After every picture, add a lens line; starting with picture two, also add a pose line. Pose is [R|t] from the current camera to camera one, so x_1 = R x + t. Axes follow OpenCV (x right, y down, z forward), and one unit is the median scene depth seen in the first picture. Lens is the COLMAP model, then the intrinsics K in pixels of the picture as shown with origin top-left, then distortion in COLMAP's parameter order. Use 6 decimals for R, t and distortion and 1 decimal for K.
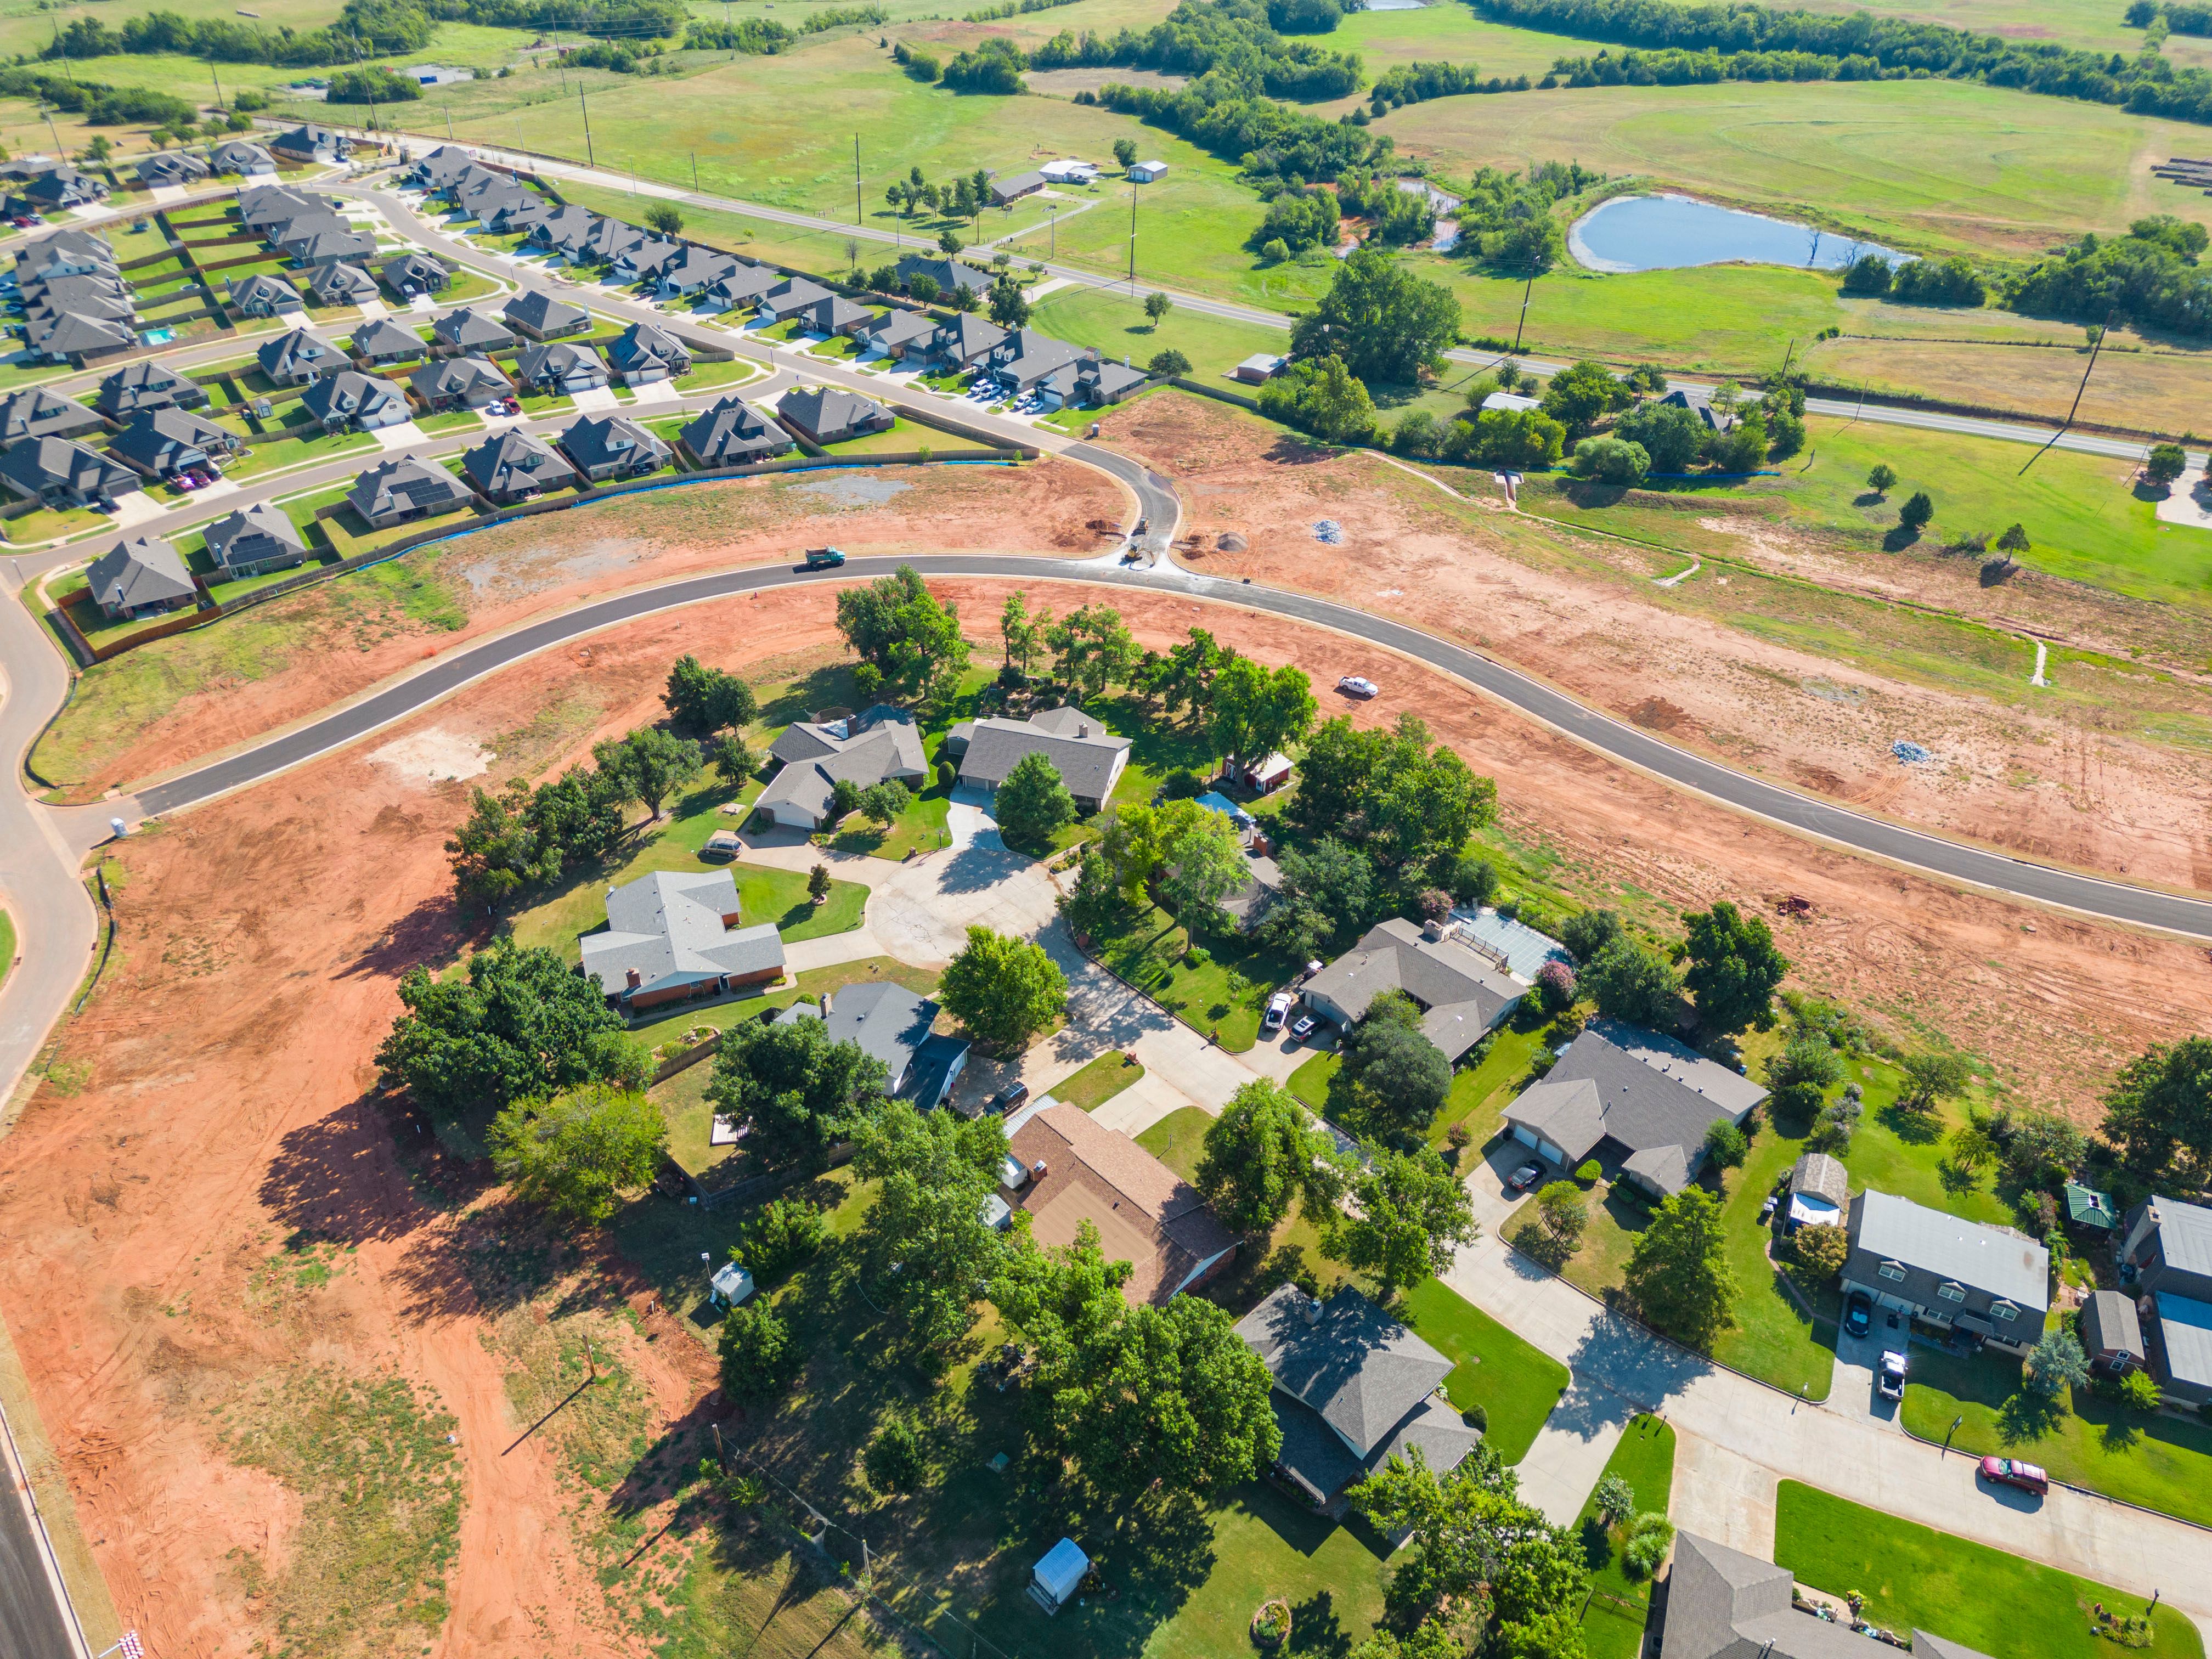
lens RADIAL K [[1601.9, 0, 1065.6], [0, 1601.9, 835.7], [0, 0, 1]] dist [0.101435, -0.086862]
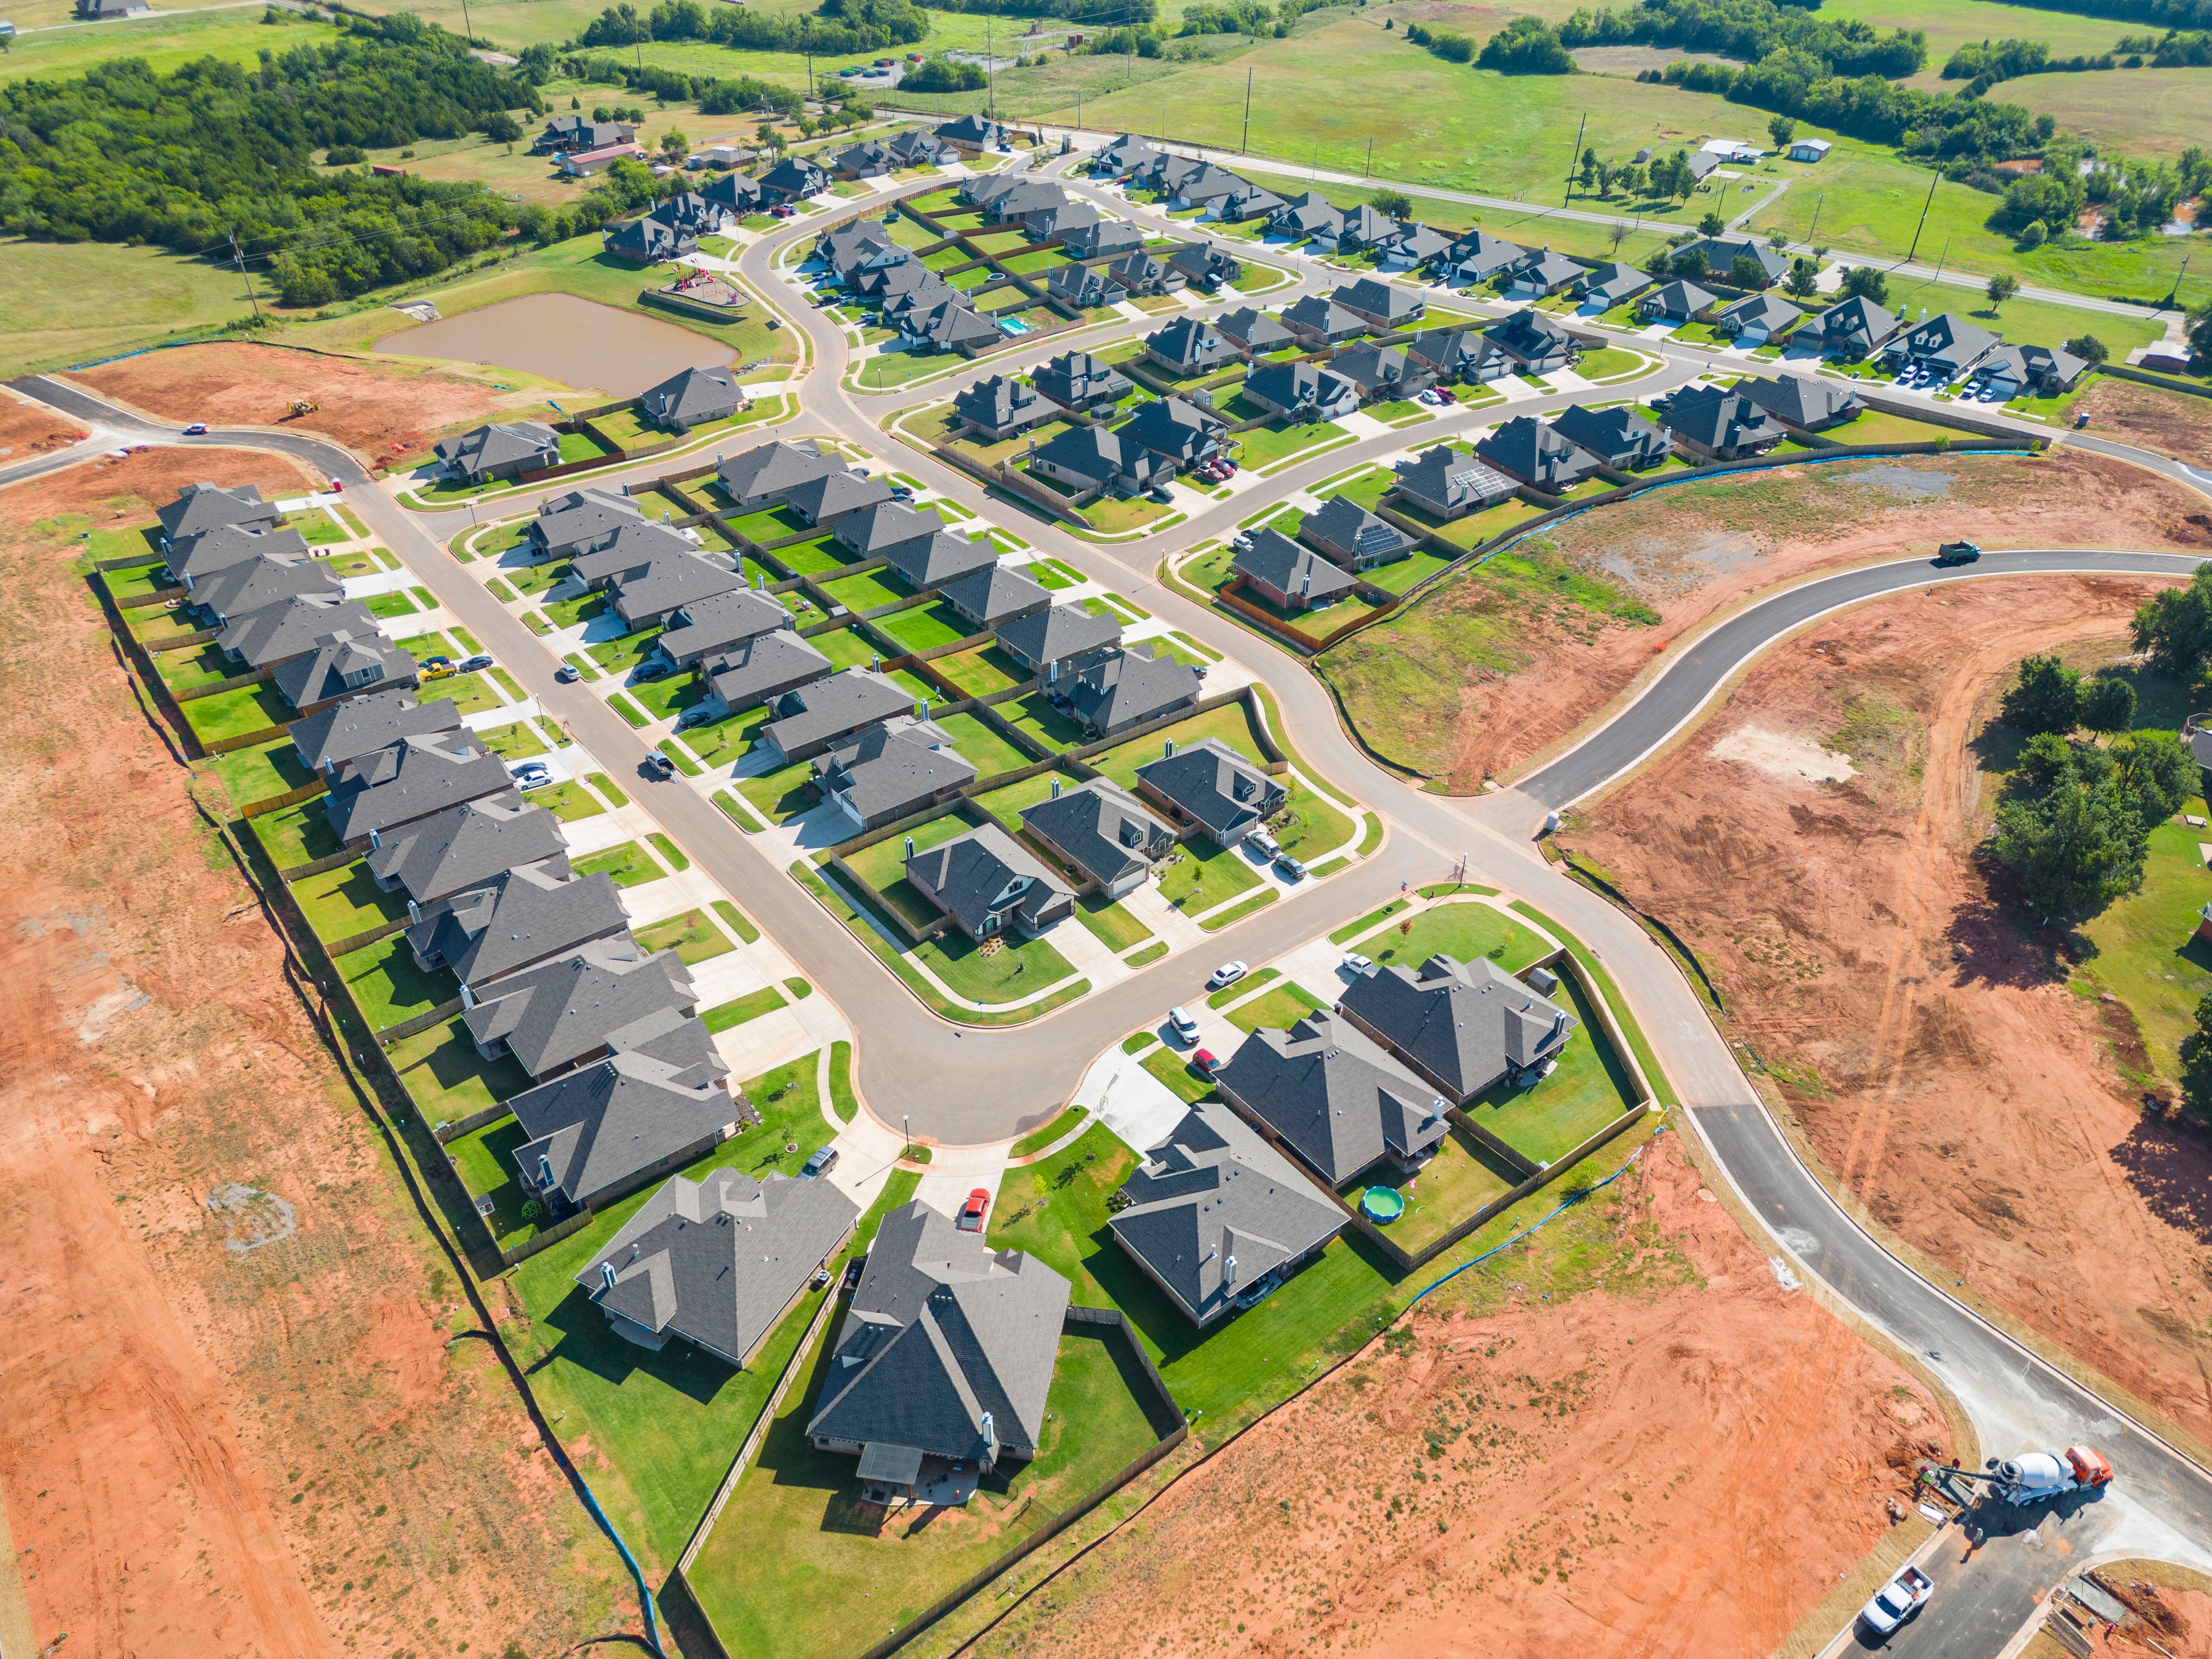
lens RADIAL K [[1601.9, 0, 1065.6], [0, 1601.9, 835.7], [0, 0, 1]] dist [0.101435, -0.086862]
pose [[0.995965, 0.038788, -0.080928, -0.432226], [-0.038070, 0.999221, 0.010395, 0.003276], [0.081268, -0.007272, 0.996666, -0.008193]]
